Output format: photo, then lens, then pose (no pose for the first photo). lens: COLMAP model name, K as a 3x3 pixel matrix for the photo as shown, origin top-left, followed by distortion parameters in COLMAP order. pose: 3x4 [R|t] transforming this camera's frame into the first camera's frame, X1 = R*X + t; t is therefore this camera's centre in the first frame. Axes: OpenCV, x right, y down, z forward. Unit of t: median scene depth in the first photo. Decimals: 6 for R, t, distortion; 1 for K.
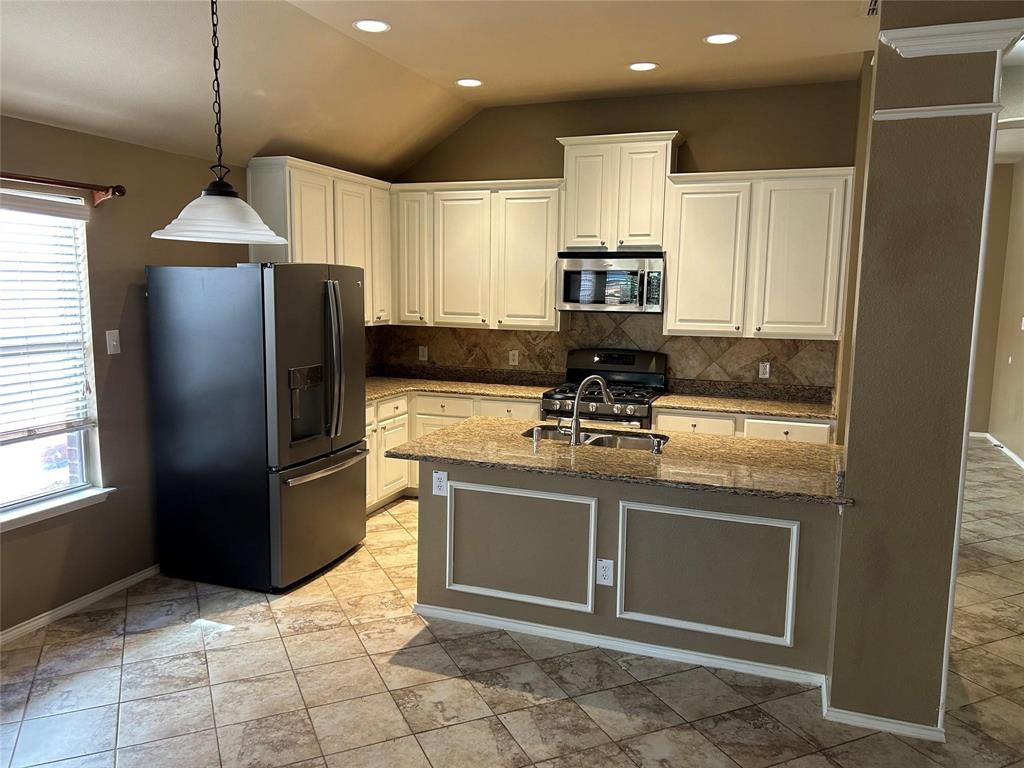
lens RADIAL K [[797.5, 0, 477.5], [0, 797.5, 394.4], [0, 0, 1]] dist [0.058029, -0.094419]
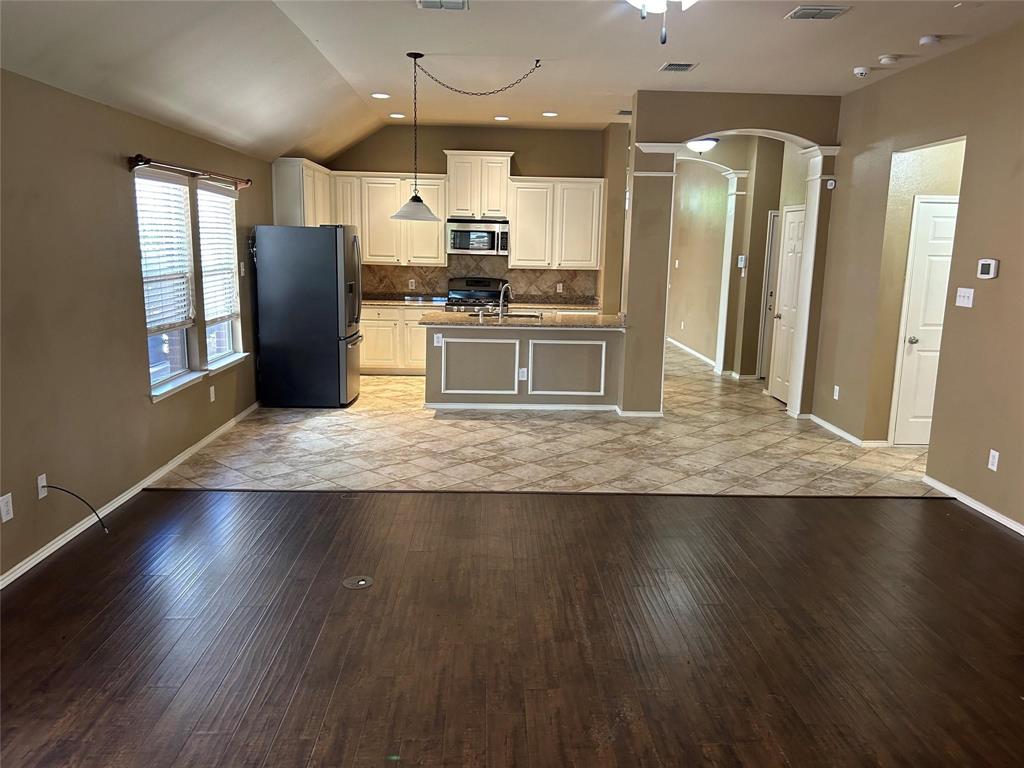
lens RADIAL K [[778.1, 0, 512.0], [0, 778.1, 384.0], [0, 0, 1]] dist [0.062483, -0.076659]
pose [[0.921967, -0.060462, 0.382519, -0.441449], [0.041489, 0.997474, 0.057664, 0.083163], [-0.385039, -0.037294, 0.922146, -0.606172]]
